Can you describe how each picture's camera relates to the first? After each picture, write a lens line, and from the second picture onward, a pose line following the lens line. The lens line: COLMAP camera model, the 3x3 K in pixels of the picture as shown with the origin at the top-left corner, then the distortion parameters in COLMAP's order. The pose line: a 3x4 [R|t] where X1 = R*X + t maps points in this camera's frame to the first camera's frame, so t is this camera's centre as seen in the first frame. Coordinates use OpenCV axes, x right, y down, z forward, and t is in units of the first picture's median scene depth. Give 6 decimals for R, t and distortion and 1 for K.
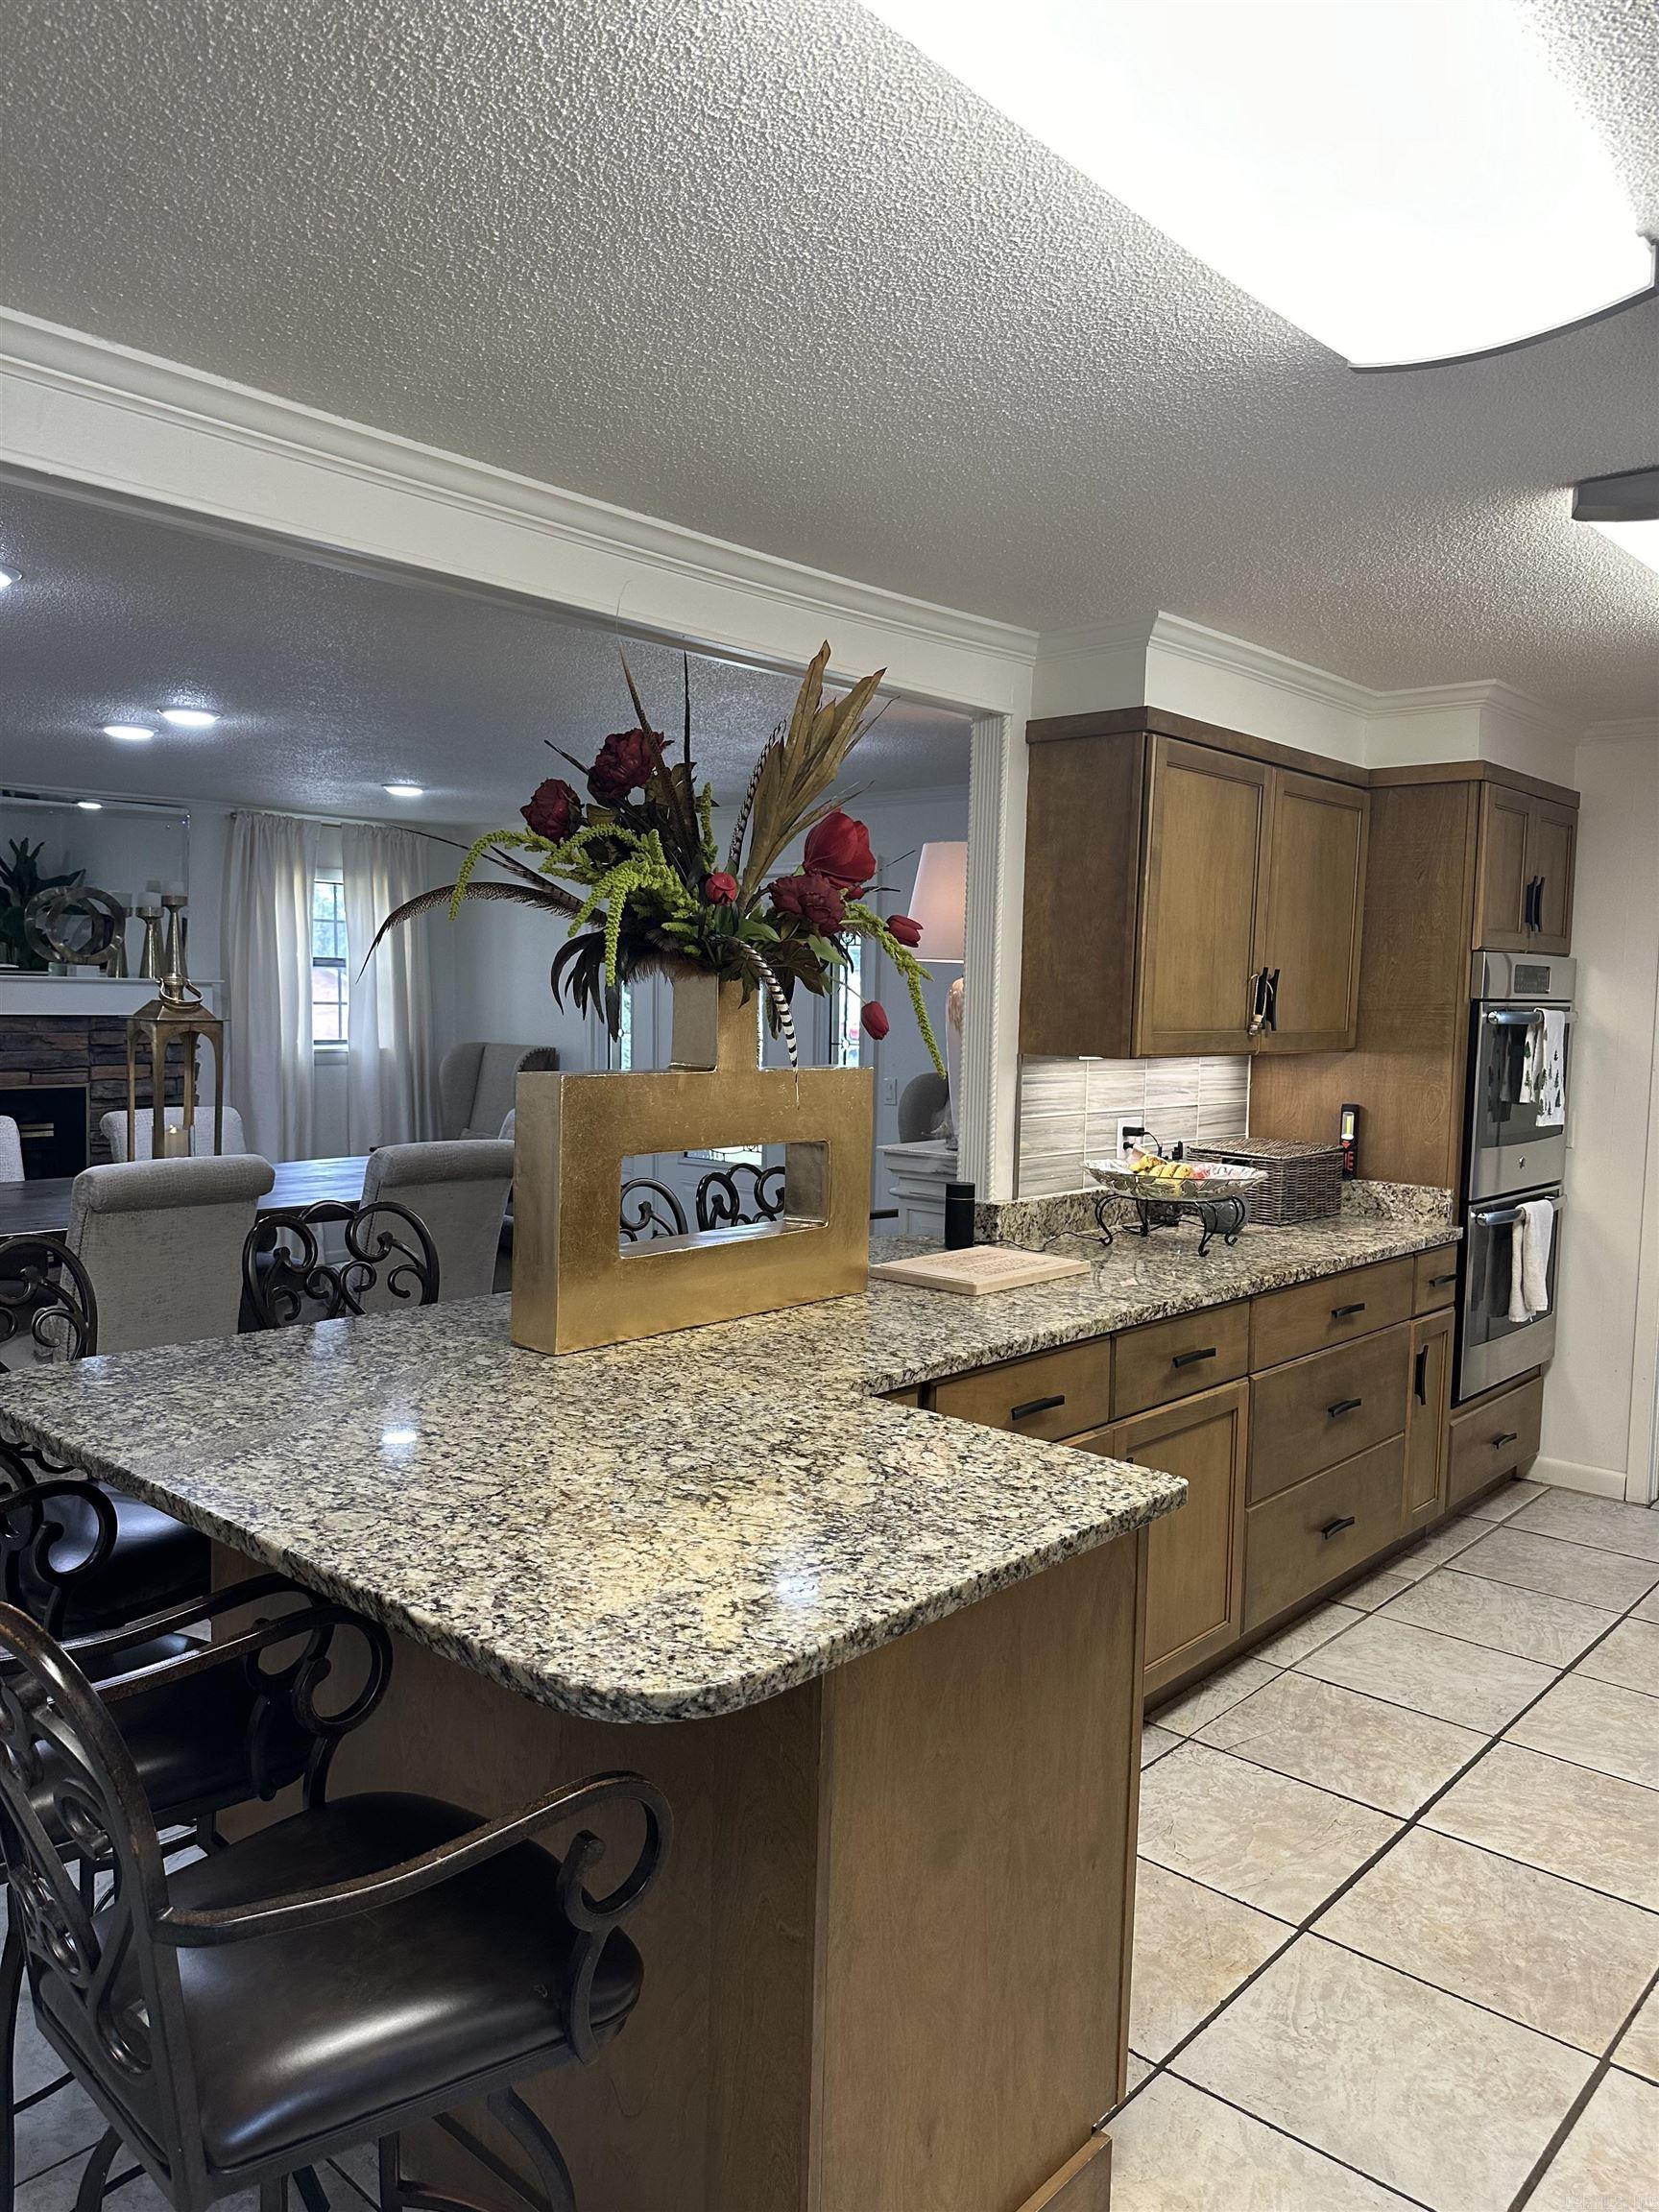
lens RADIAL K [[1564.2, 0, 835.8], [0, 1564.2, 1104.2], [0, 0, 1]] dist [0.102357, -0.096643]
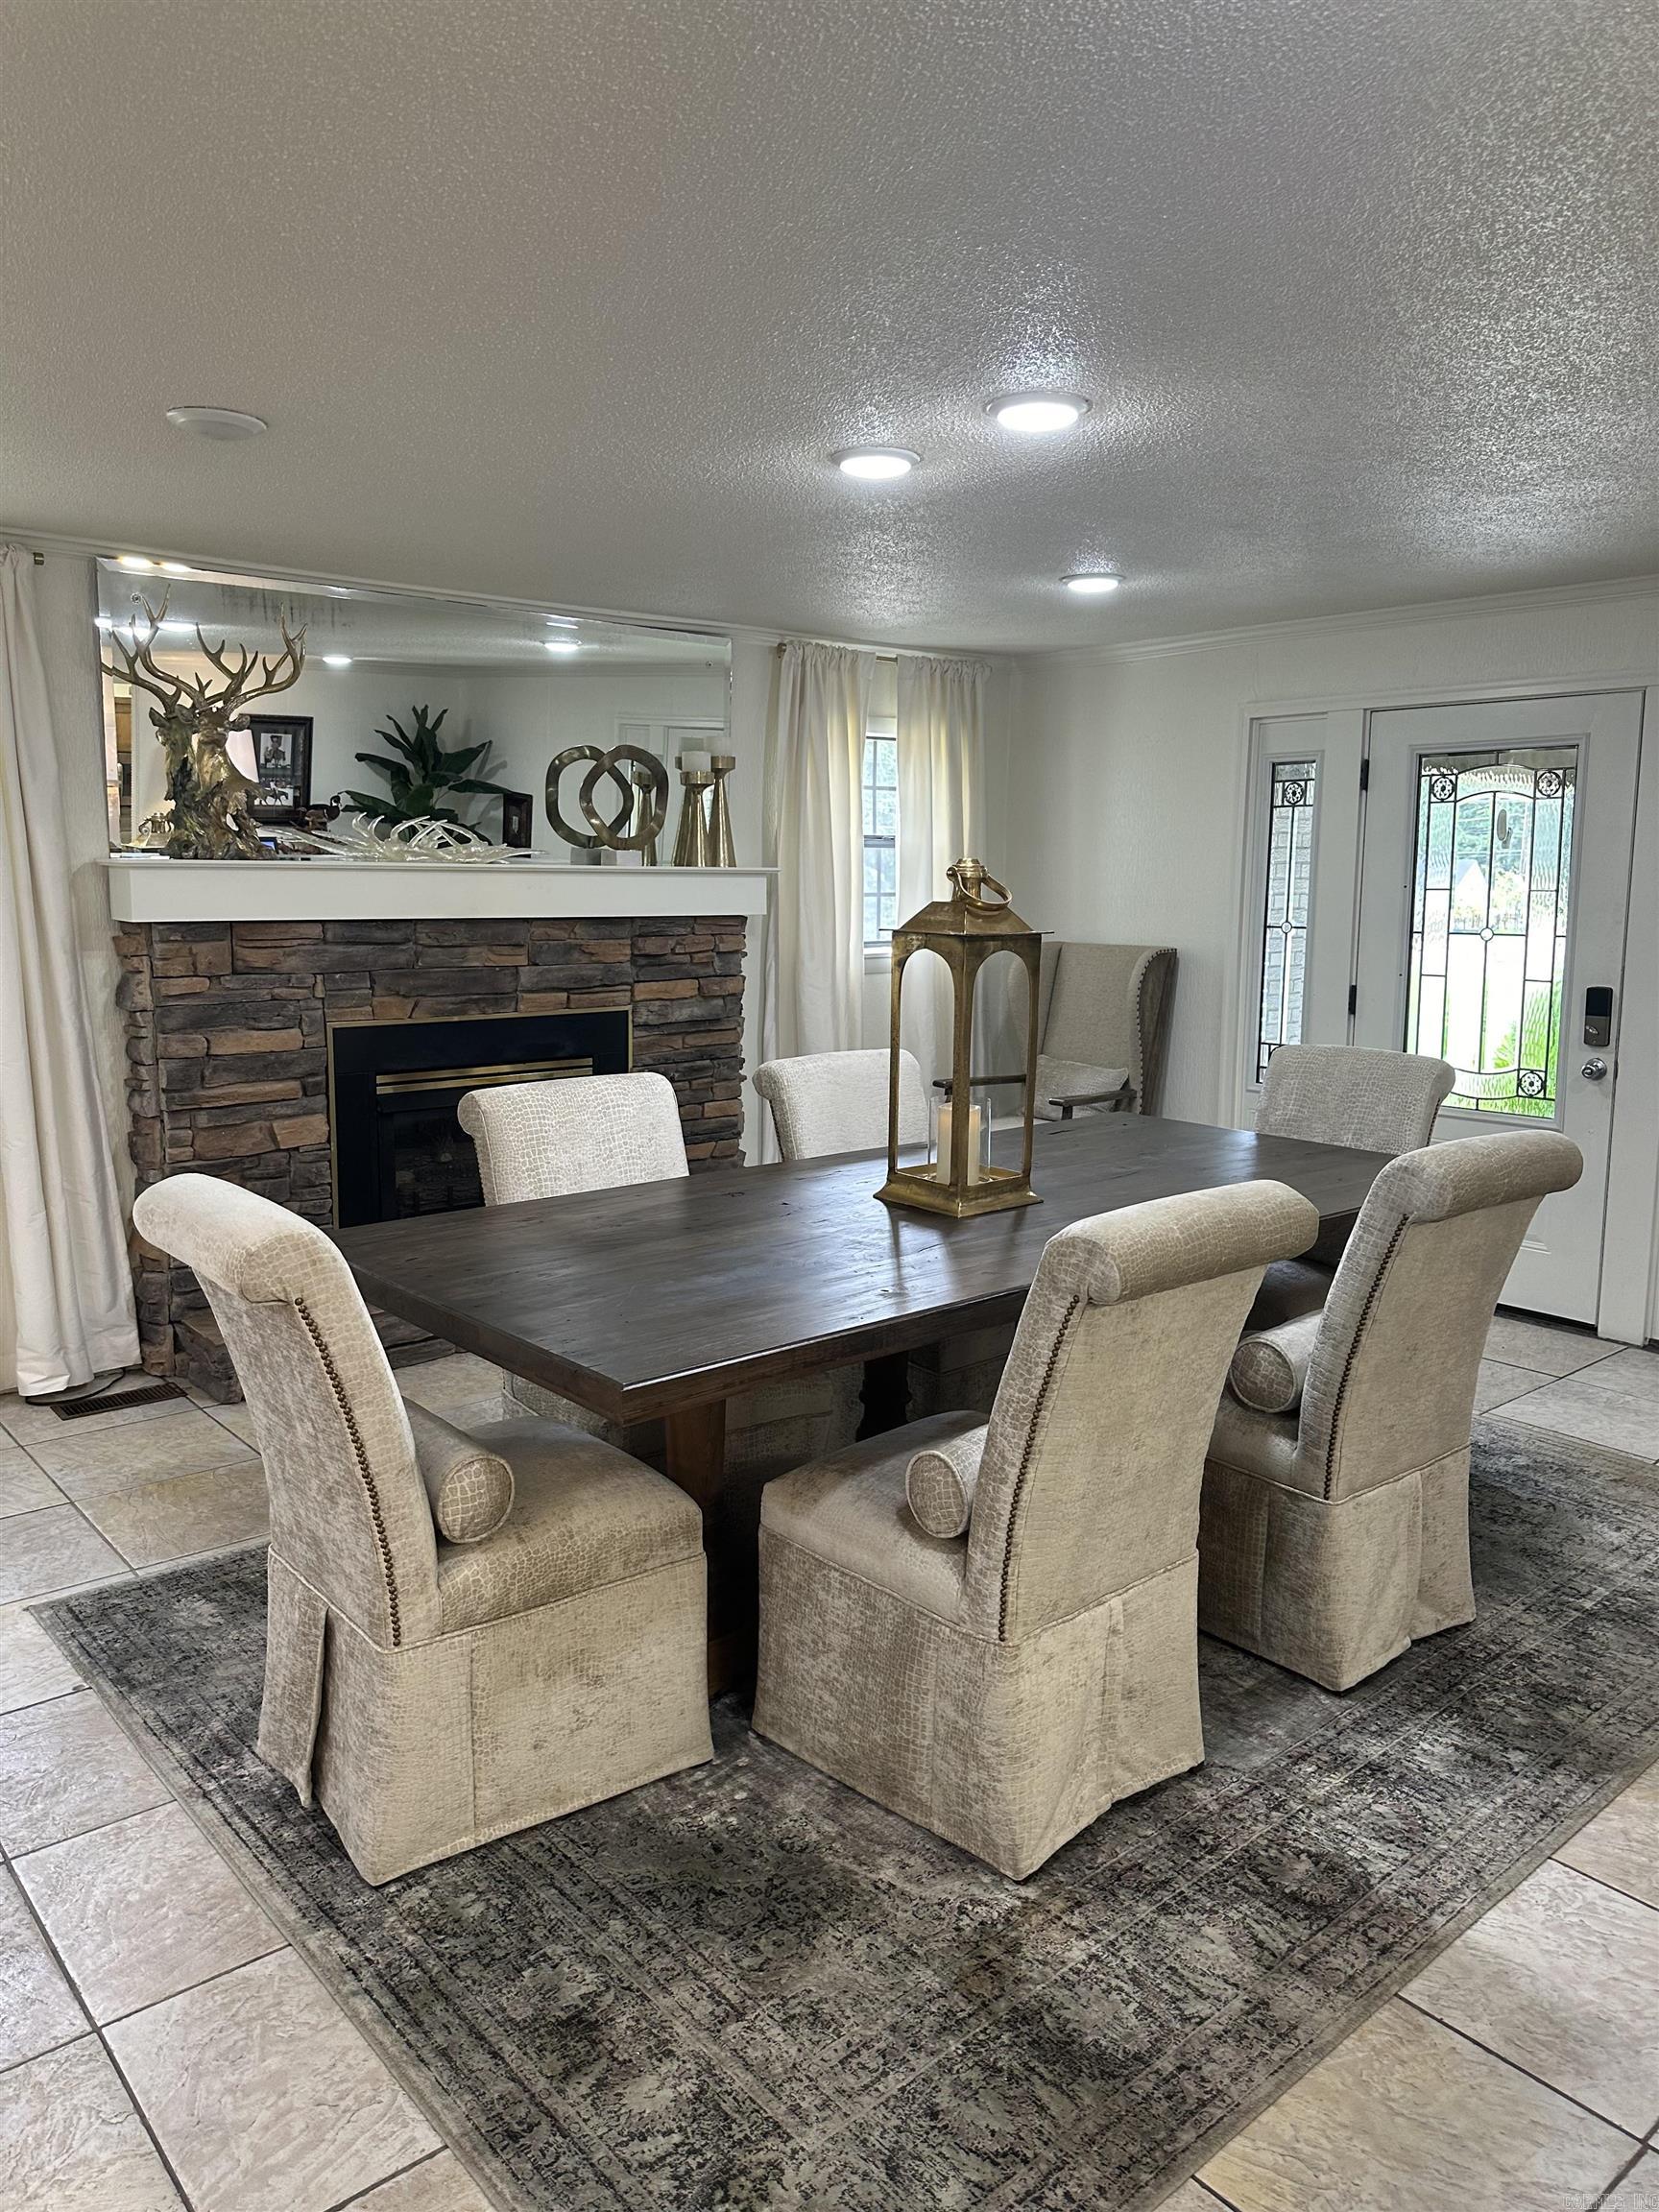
lens RADIAL K [[1564.2, 0, 834.5], [0, 1564.2, 1095.9], [0, 0, 1]] dist [0.102357, -0.096643]
pose [[0.989711, 0.006075, -0.142949, -0.262780], [0.004127, 0.997471, 0.070960, -0.022692], [0.143019, -0.070820, 0.987183, 0.261885]]
